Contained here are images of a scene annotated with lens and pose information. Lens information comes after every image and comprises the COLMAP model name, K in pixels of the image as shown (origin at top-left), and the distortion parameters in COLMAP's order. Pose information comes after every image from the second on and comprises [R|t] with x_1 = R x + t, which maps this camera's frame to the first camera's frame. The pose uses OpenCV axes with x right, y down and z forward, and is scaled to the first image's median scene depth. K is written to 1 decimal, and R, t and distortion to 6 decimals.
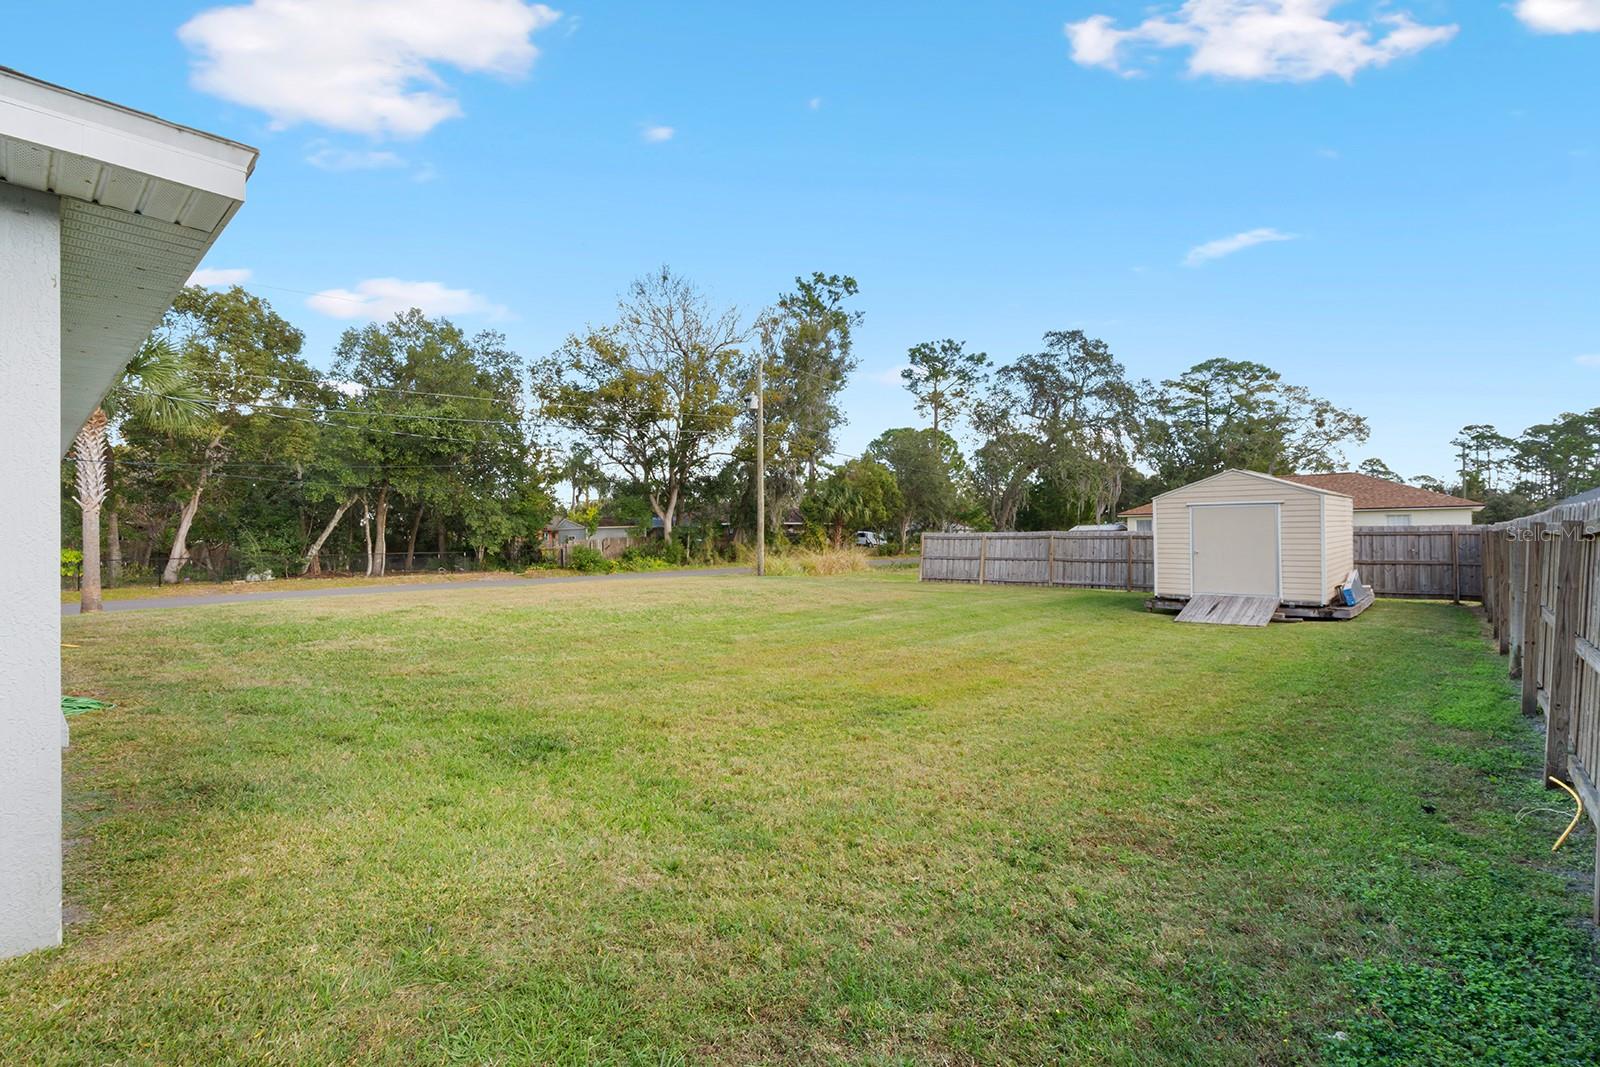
lens RADIAL K [[732.5, 0, 788.8], [0, 732.5, 527.3], [0, 0, 1]] dist [-0.000525, 0.001859]
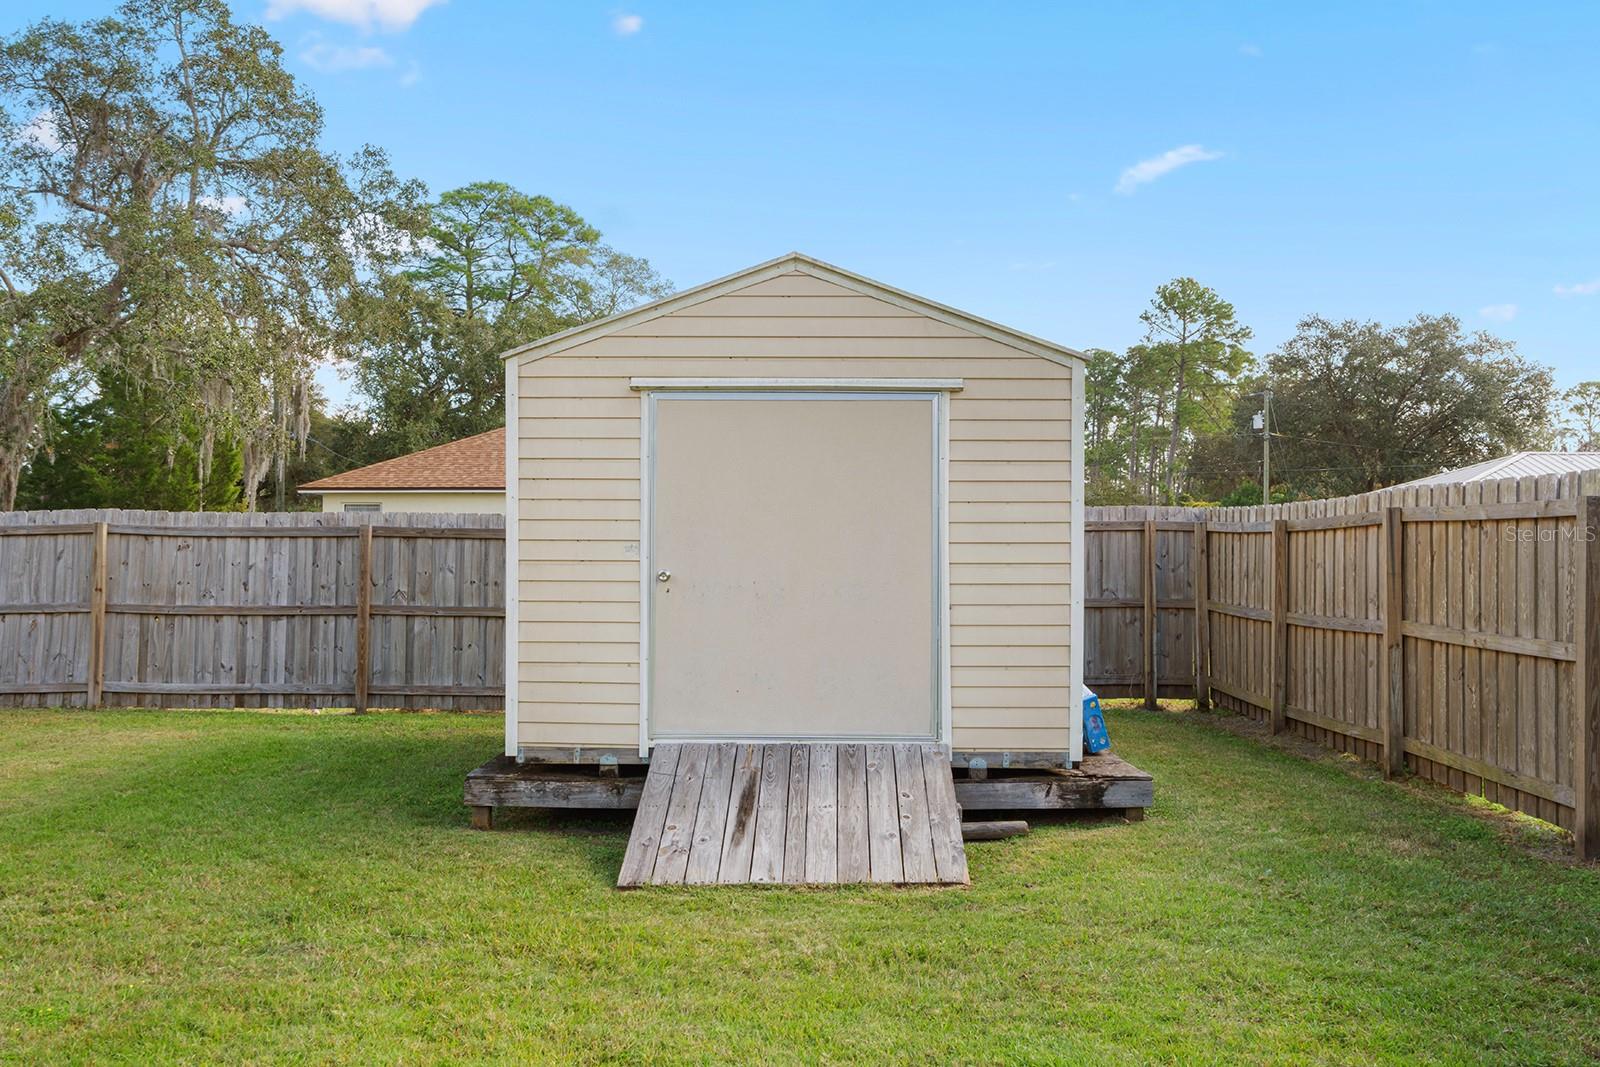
lens RADIAL K [[1582.7, 0, 800.6], [0, 1582.7, 527.2], [0, 0, 1]] dist [0.004371, 0.000000]
pose [[0.737560, 0.018847, 0.675019, 0.080058], [-0.015338, 0.999820, -0.011156, 0.008223], [-0.675108, -0.002125, 0.737716, 0.202287]]
